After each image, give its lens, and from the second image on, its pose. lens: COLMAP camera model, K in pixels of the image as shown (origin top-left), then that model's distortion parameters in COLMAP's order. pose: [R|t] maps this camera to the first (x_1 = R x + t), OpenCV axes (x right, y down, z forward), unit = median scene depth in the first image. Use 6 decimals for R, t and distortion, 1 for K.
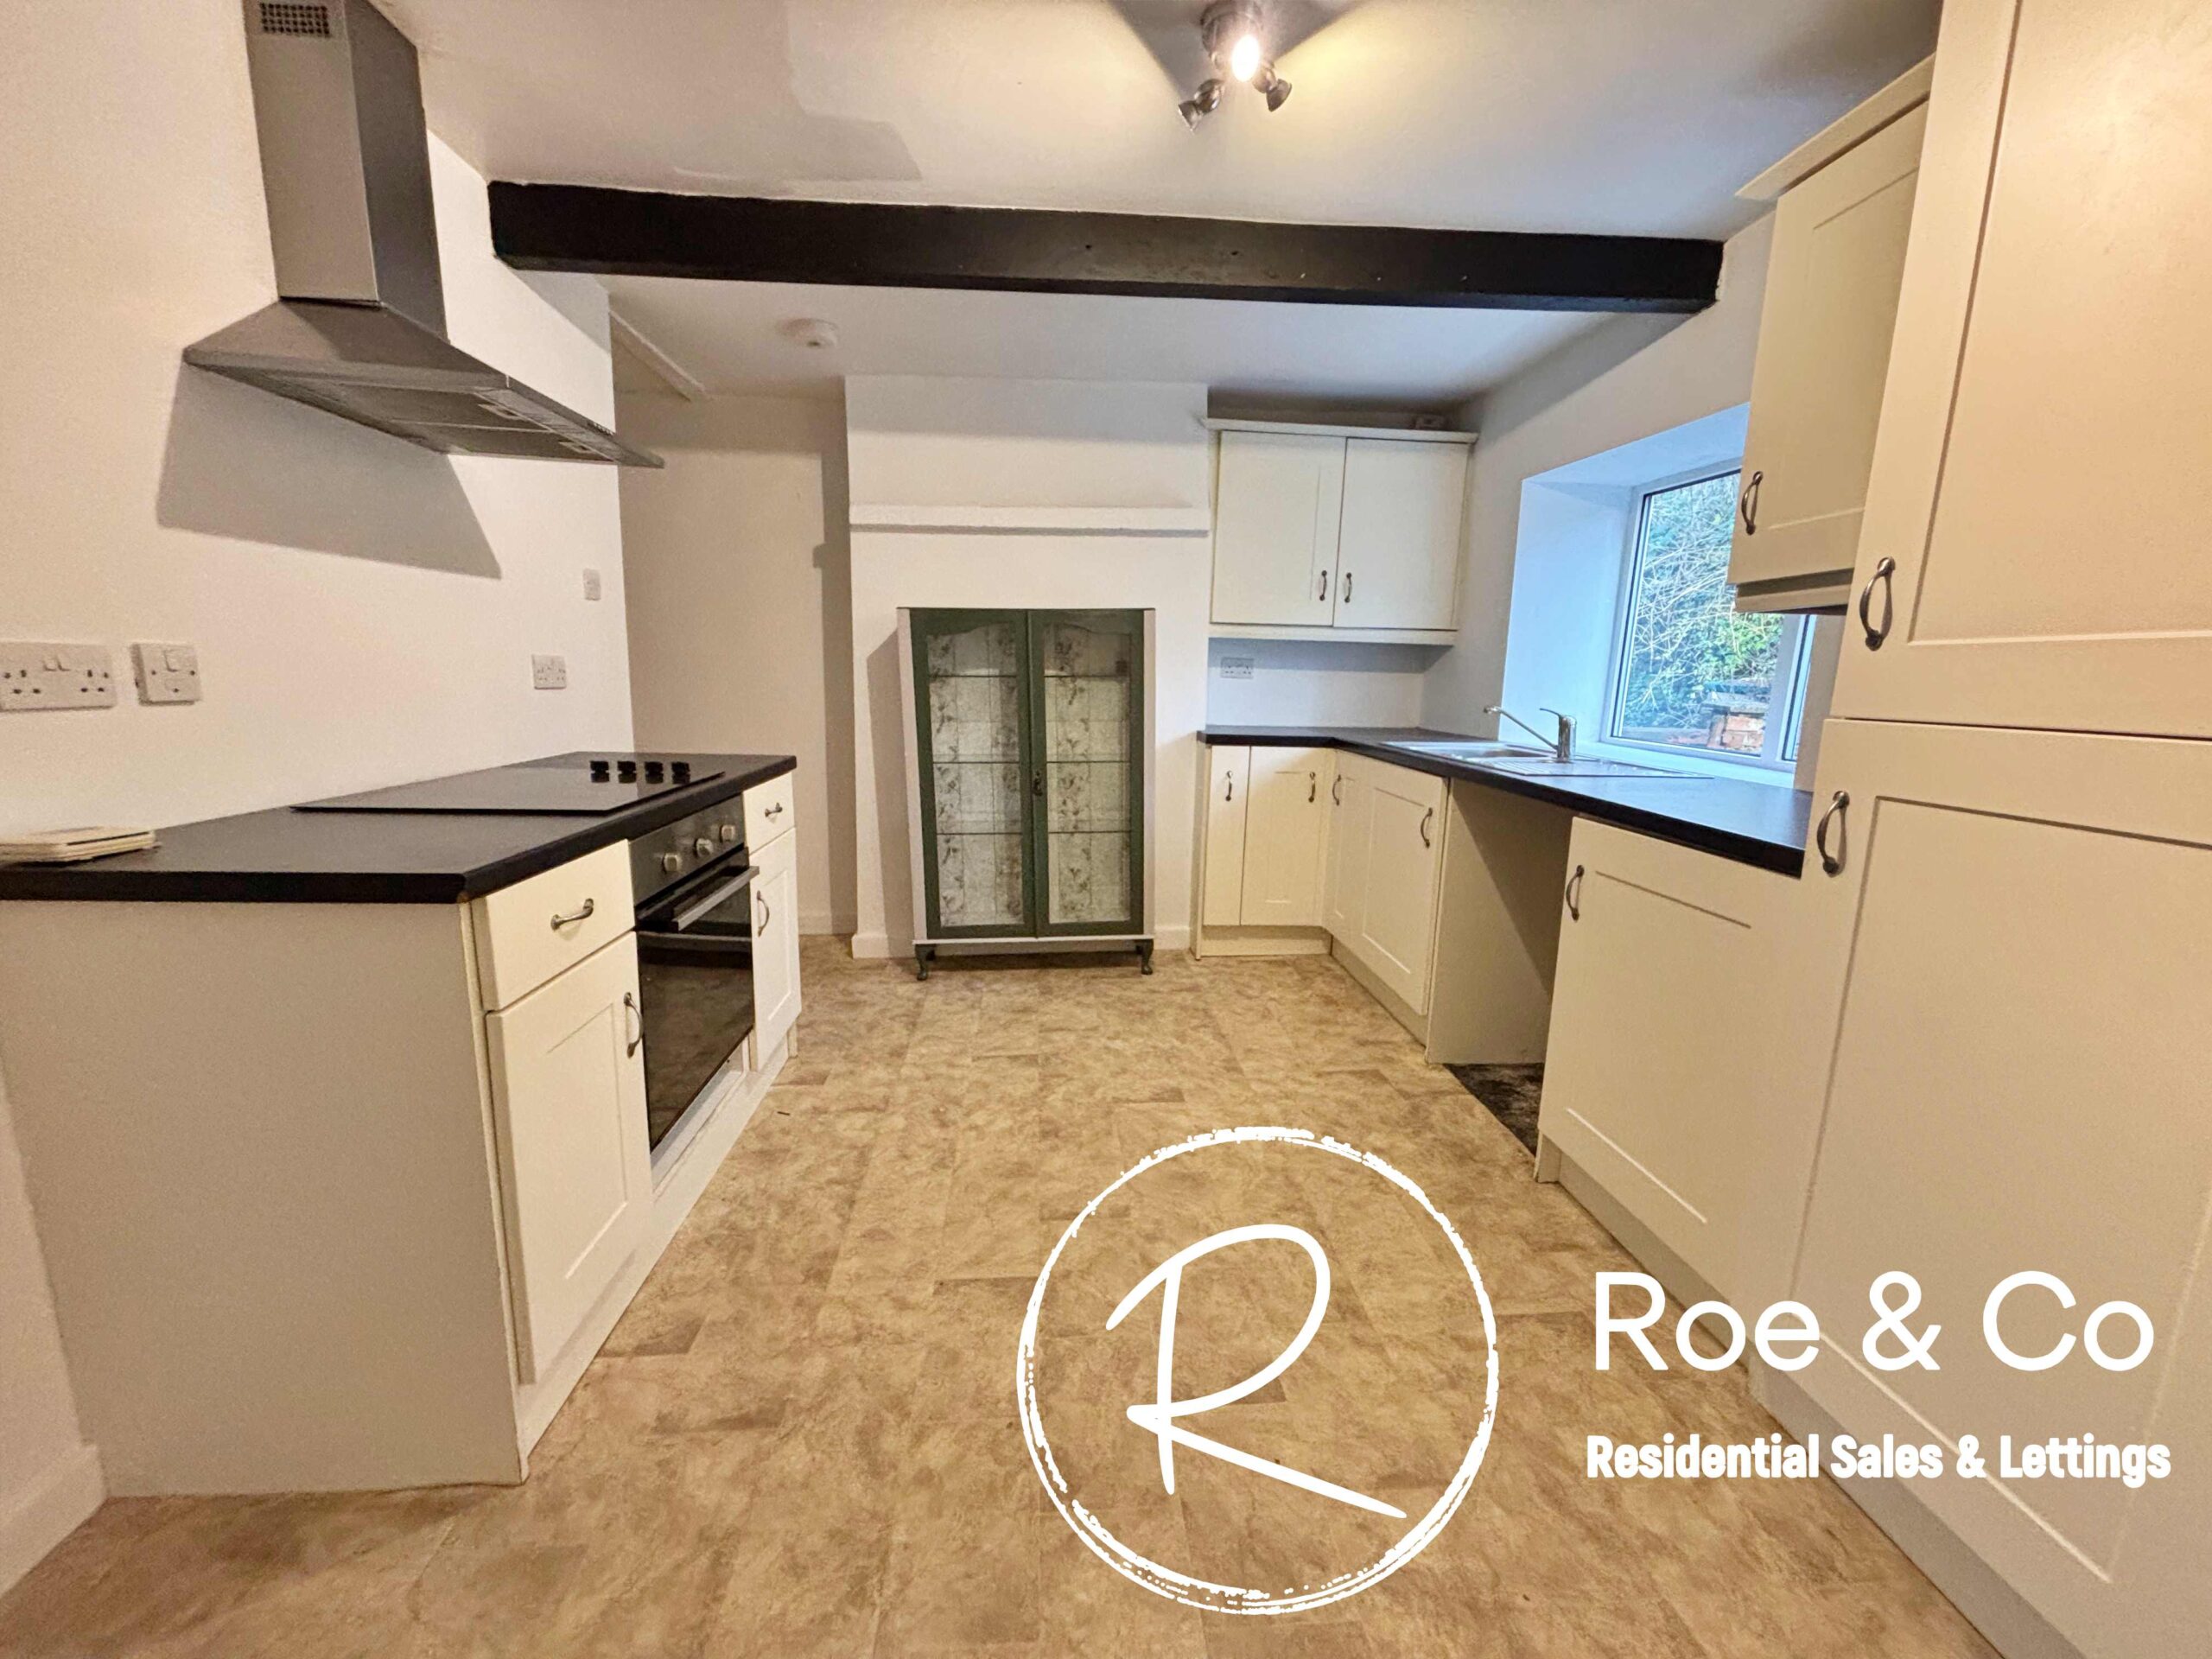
lens RADIAL K [[887.1, 0, 1109.3], [0, 887.1, 823.1], [0, 0, 1]] dist [0.002379, -0.002624]
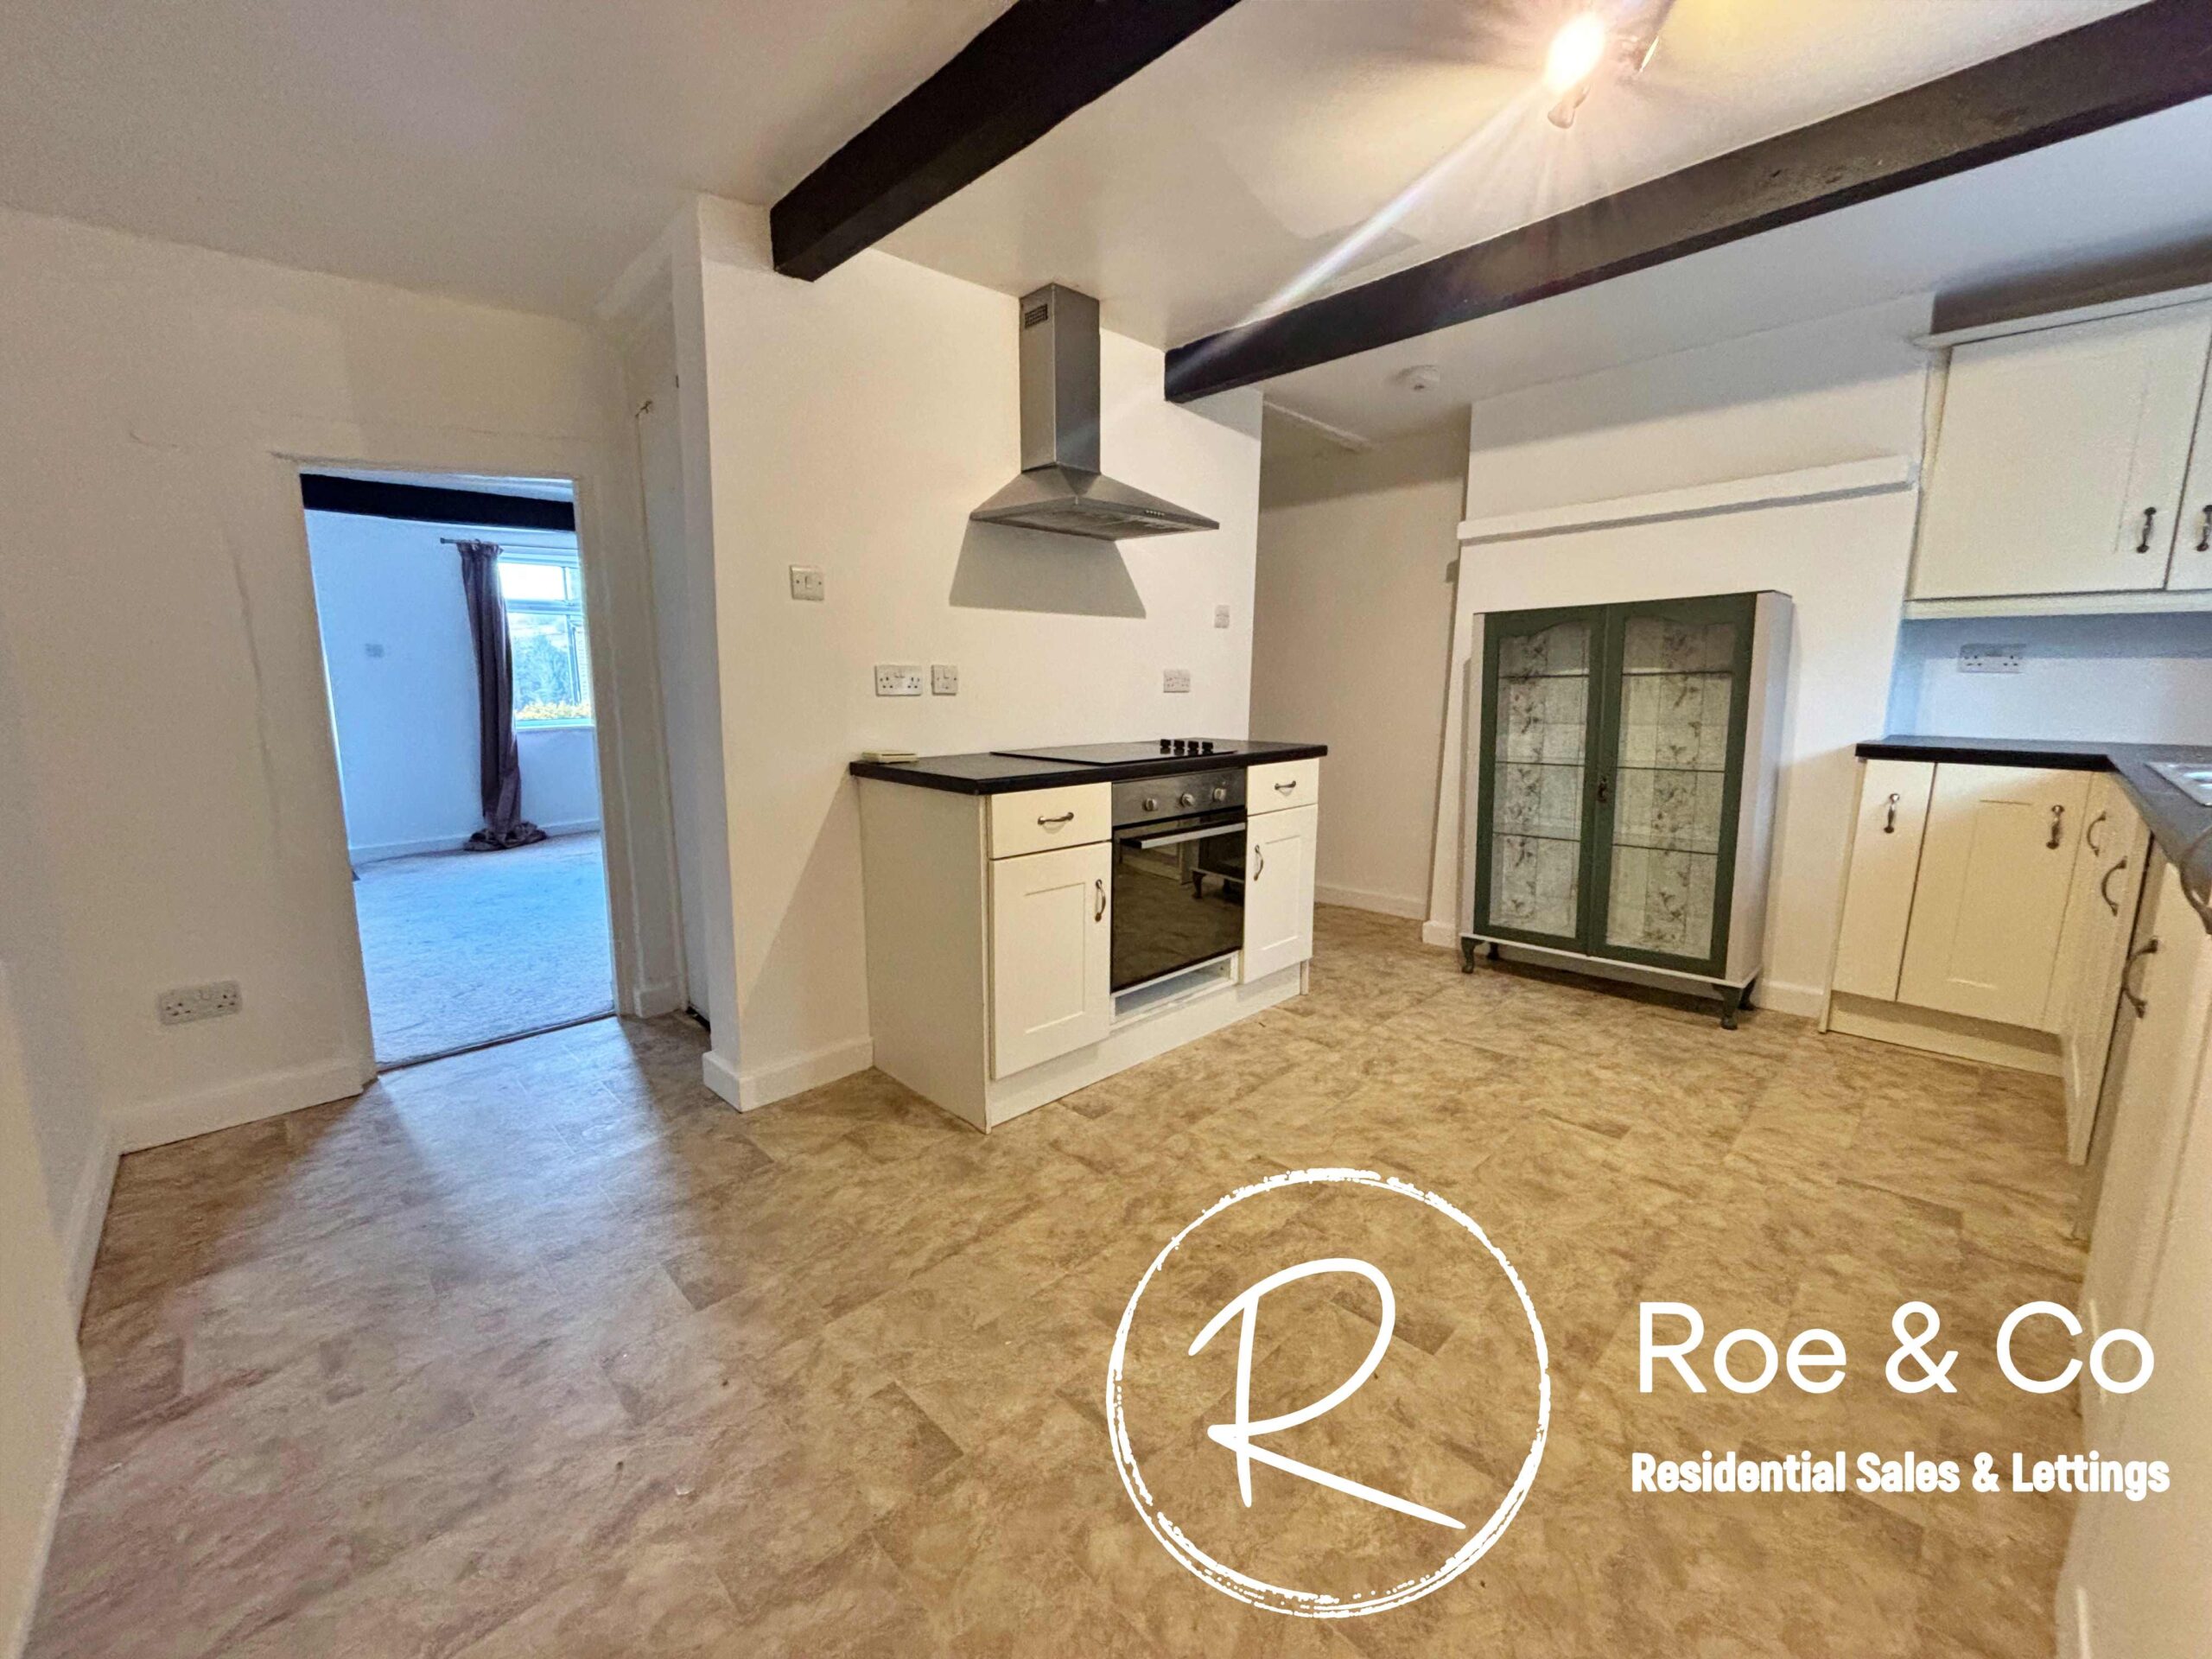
lens RADIAL K [[887.1, 0, 1106.8], [0, 887.1, 826.4], [0, 0, 1]] dist [0.002379, -0.002624]
pose [[0.643334, 0.102760, -0.758658, 0.341021], [-0.114485, 0.992721, 0.037381, 0.020535], [0.756977, 0.062807, 0.650416, -0.000998]]
